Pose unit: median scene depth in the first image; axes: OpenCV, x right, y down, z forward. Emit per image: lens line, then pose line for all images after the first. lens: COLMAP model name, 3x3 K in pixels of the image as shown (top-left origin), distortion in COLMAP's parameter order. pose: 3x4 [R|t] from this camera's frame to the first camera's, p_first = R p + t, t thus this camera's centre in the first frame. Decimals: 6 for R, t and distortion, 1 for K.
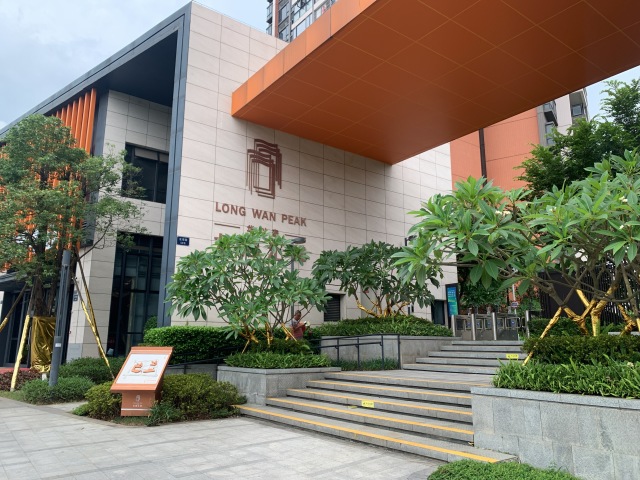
lens RADIAL K [[487.0, 0, 319.5], [0, 487.0, 236.8], [0, 0, 1]] dist [-0.007591, -0.004643]
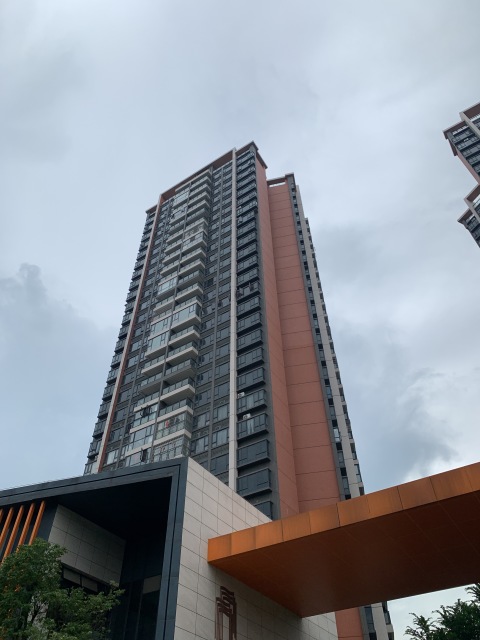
lens RADIAL K [[487.0, 0, 241.5], [0, 487.0, 319.2], [0, 0, 1]] dist [-0.007591, -0.004643]
pose [[0.940376, 0.250428, 0.230173, -0.491001], [-0.069629, 0.804106, -0.590395, -0.043773], [-0.332934, 0.539166, 0.773598, -0.179311]]
